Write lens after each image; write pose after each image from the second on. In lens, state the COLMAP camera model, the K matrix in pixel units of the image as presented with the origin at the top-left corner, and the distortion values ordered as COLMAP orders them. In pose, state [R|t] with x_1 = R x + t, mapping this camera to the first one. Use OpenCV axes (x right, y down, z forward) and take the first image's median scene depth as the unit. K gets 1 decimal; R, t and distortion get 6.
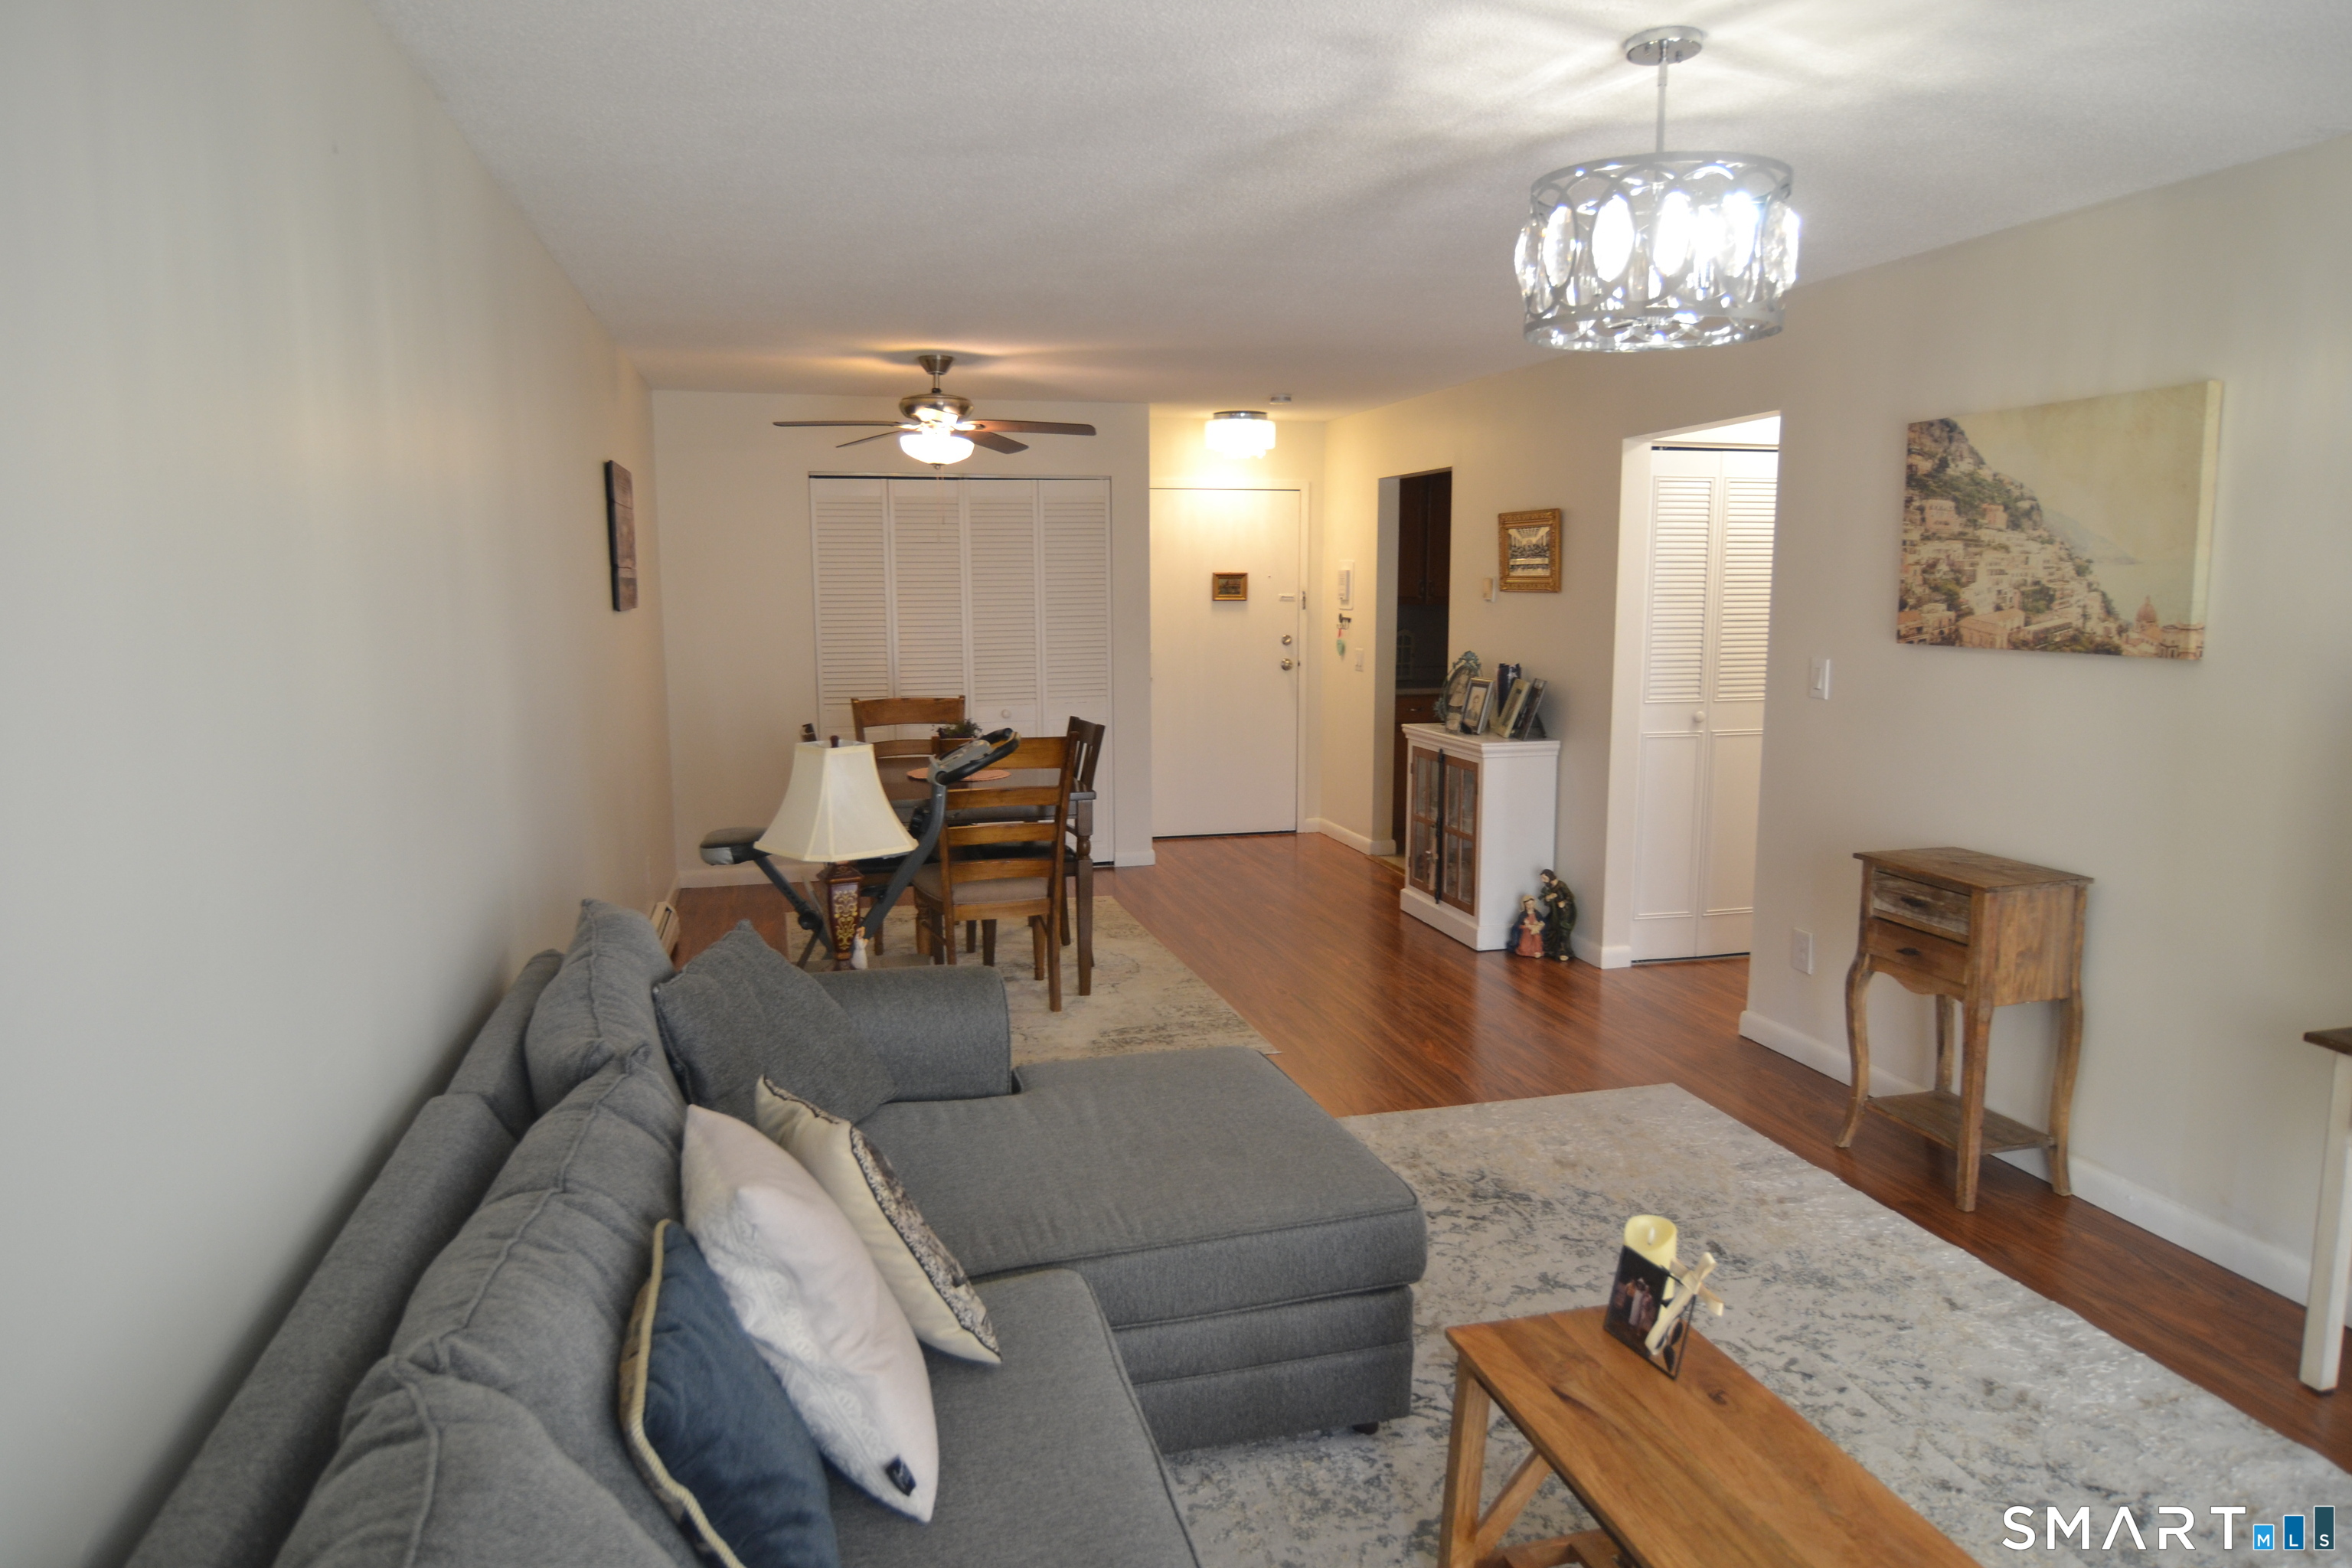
lens RADIAL K [[1486.4, 0, 1159.8], [0, 1486.4, 781.5], [0, 0, 1]] dist [-0.005286, -0.004637]
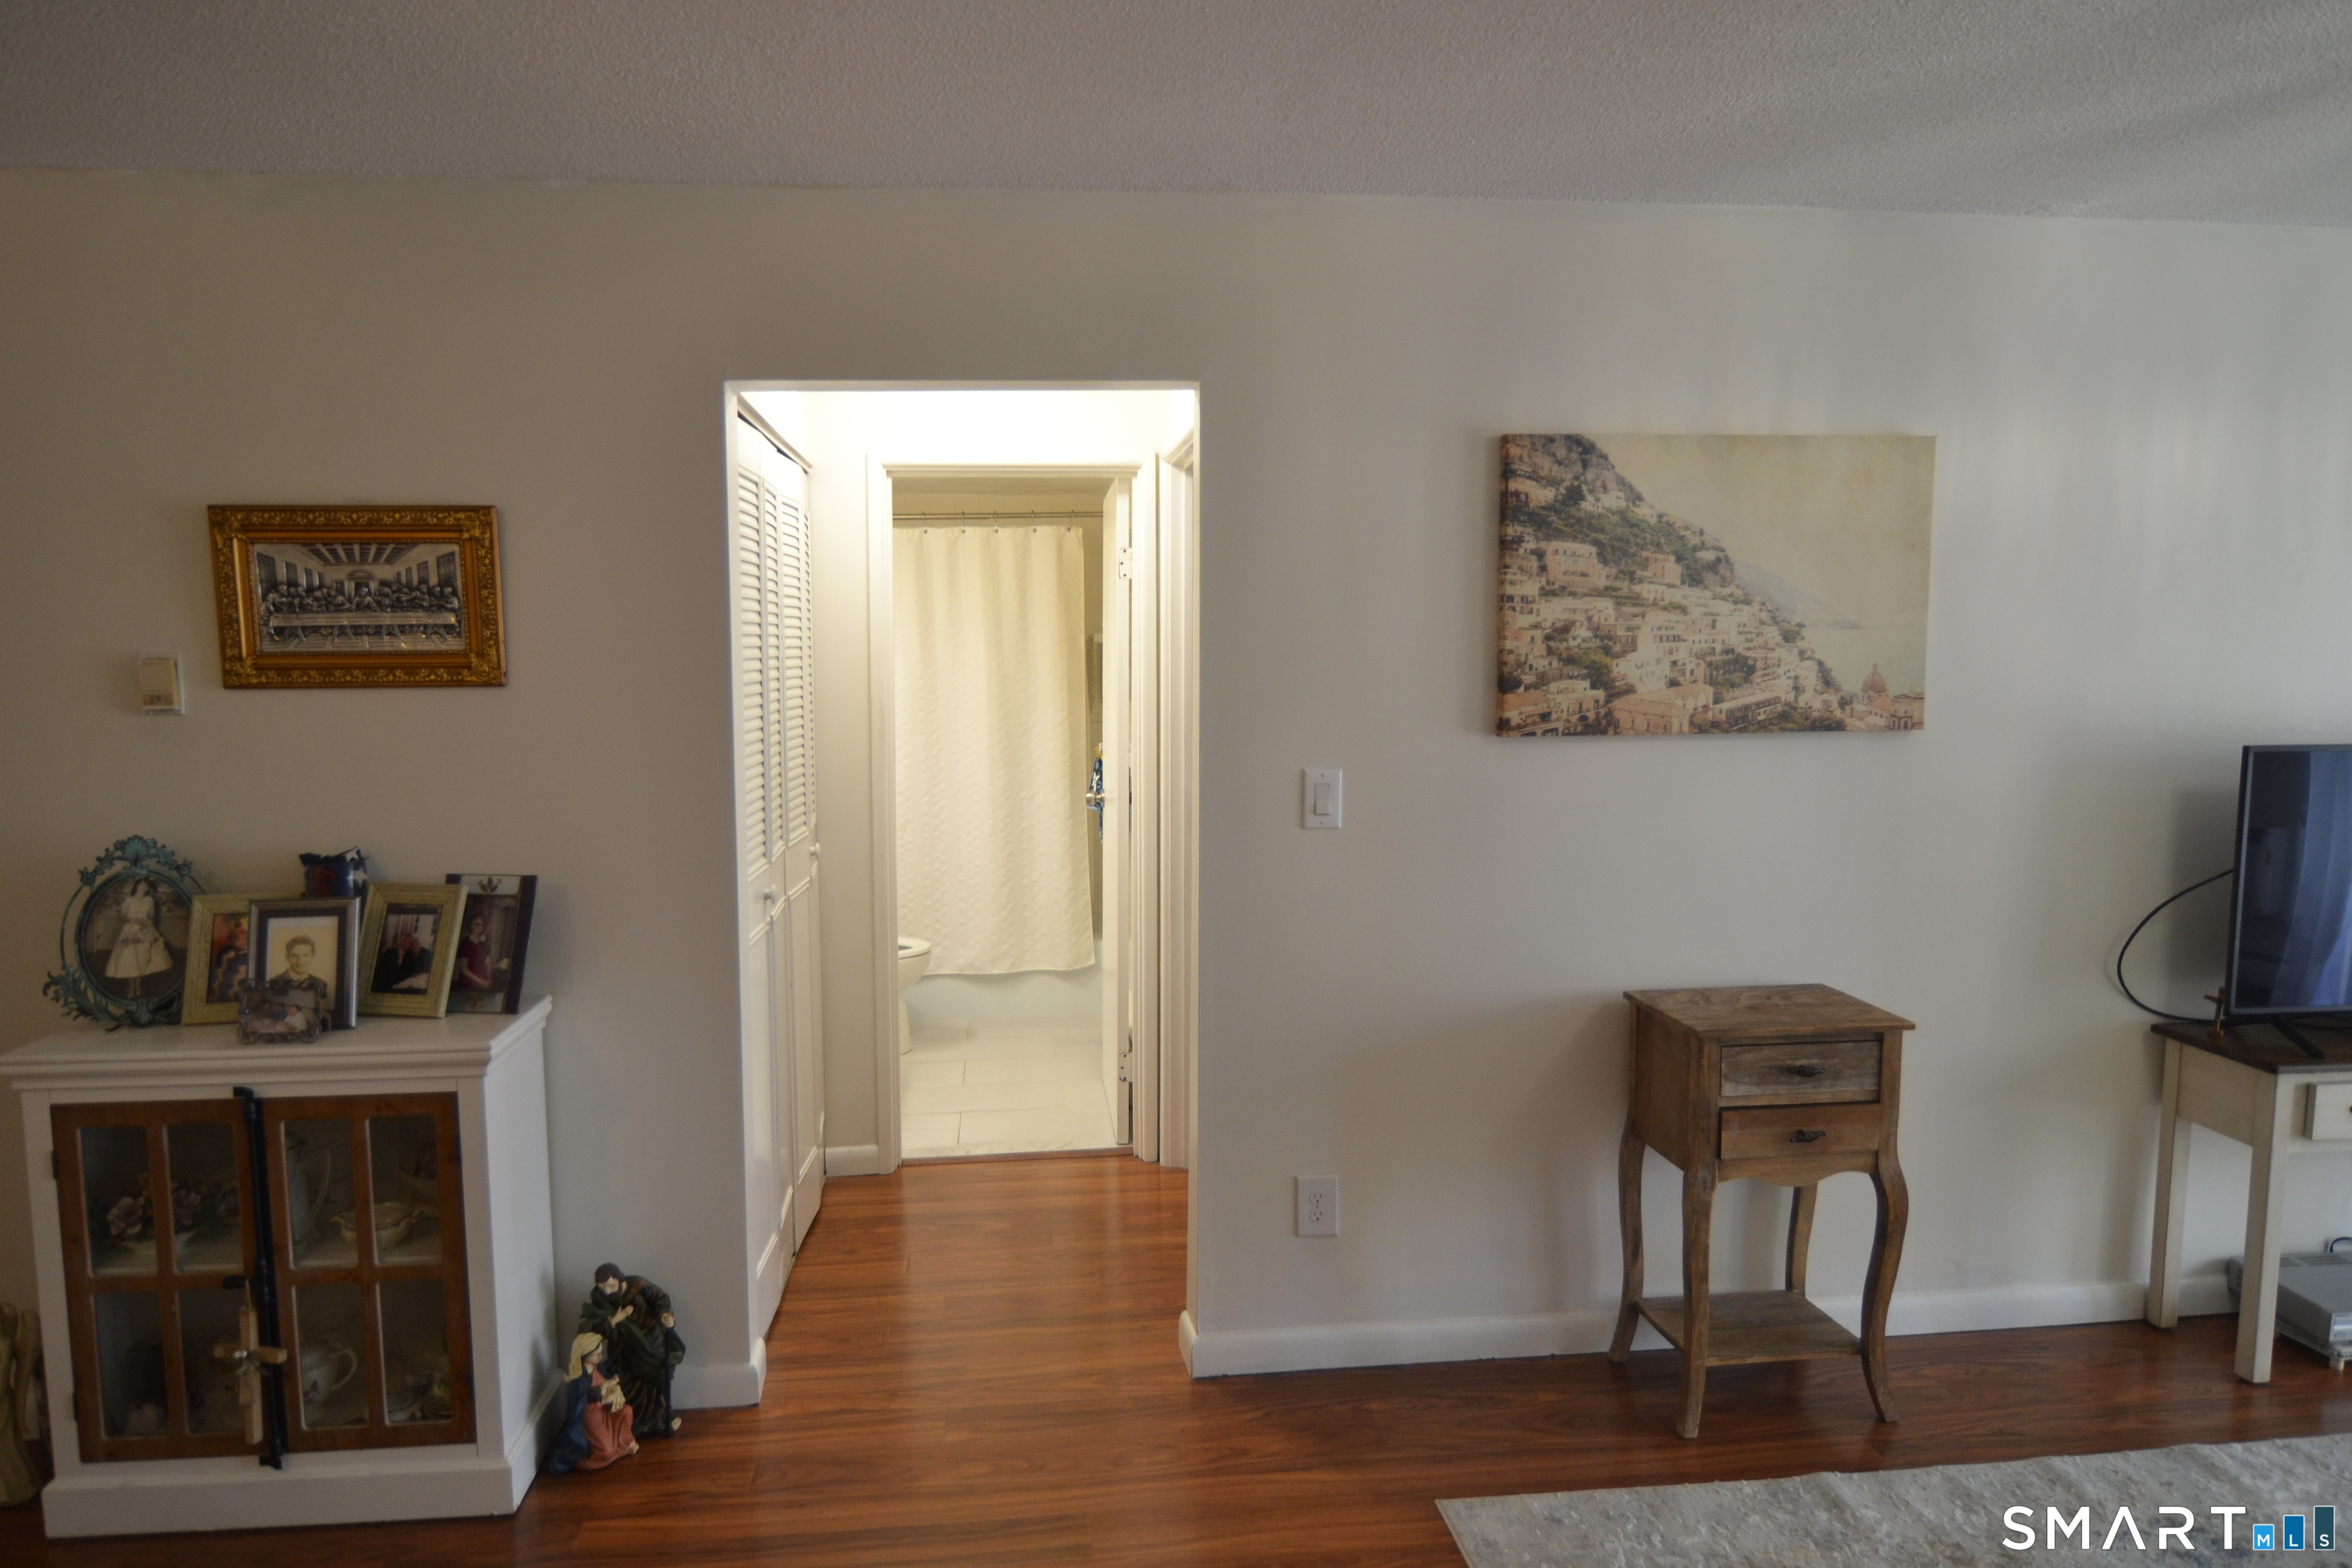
lens RADIAL K [[1486.4, 0, 1164.3], [0, 1486.4, 778.1], [0, 0, 1]] dist [-0.005286, -0.004637]
pose [[0.142138, -0.093153, 0.985454, -0.258864], [0.141207, 0.987288, 0.072959, -0.160100], [-0.979723, 0.128782, 0.153485, 1.128165]]
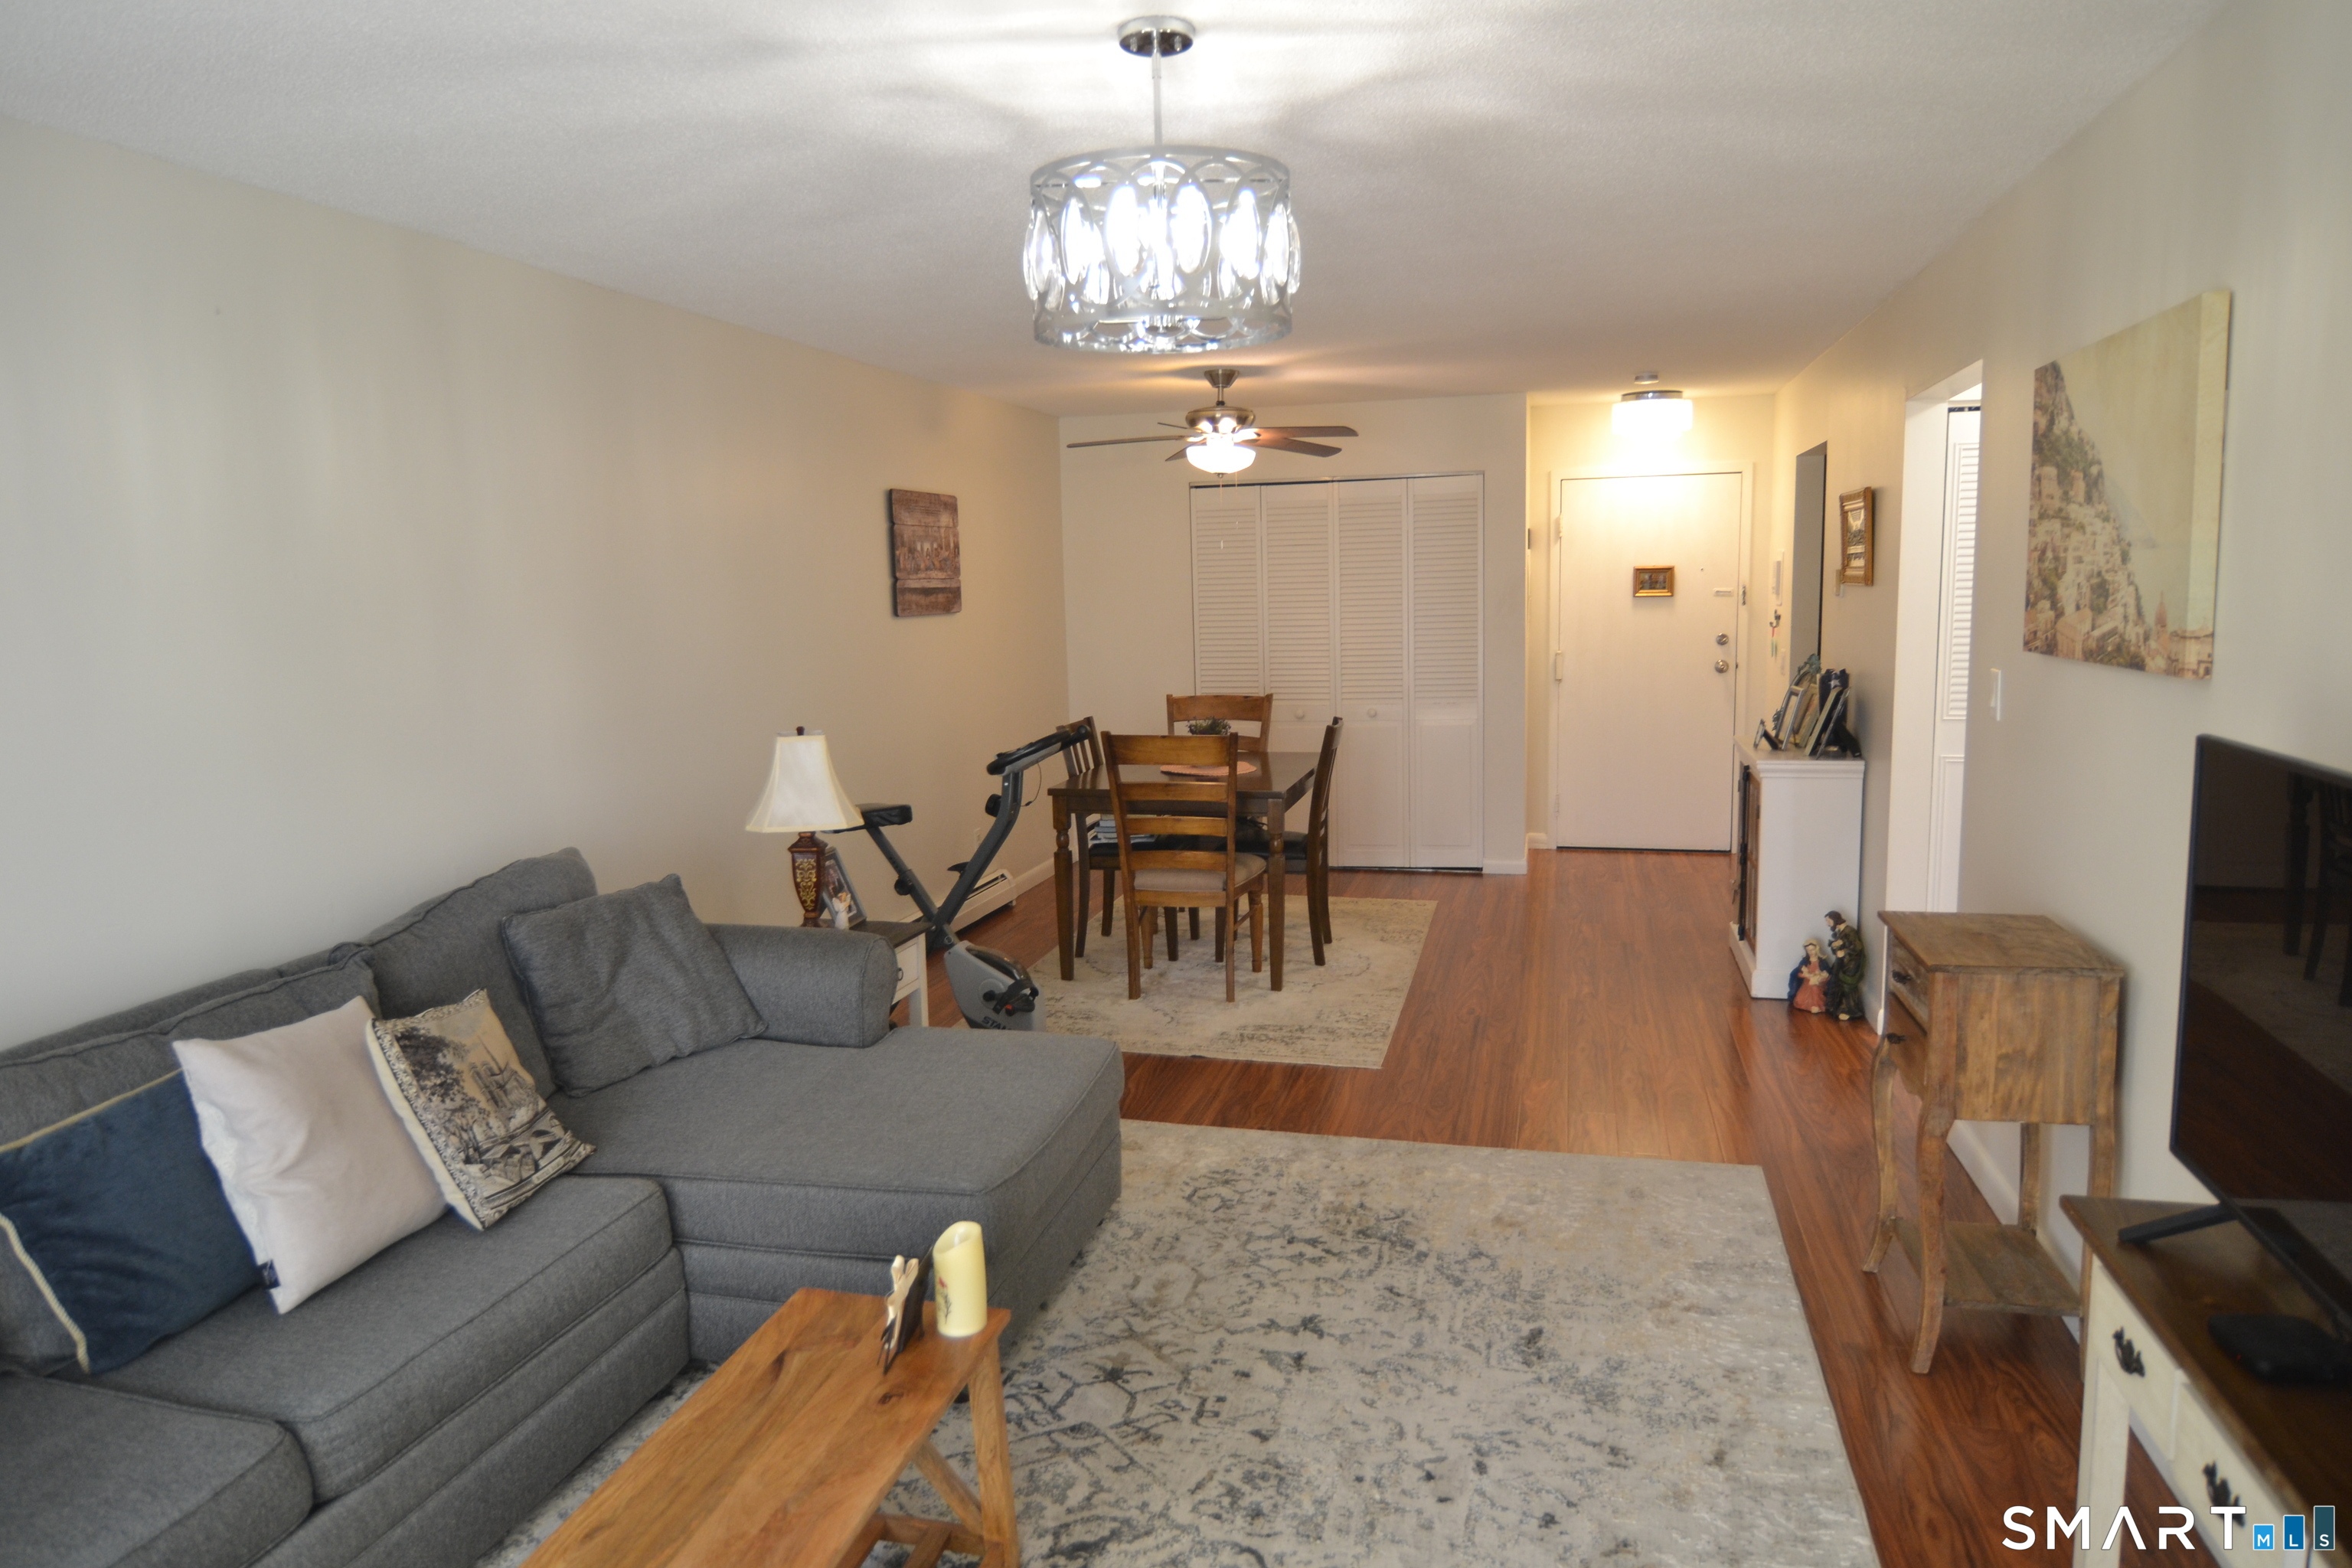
lens RADIAL K [[1486.4, 0, 1155.6], [0, 1486.4, 779.9], [0, 0, 1]] dist [-0.005286, -0.004637]
pose [[0.868549, 0.048562, -0.493218, 0.522692], [-0.046963, 0.998774, 0.015638, -0.017325], [0.493373, 0.009580, 0.869765, 0.101808]]
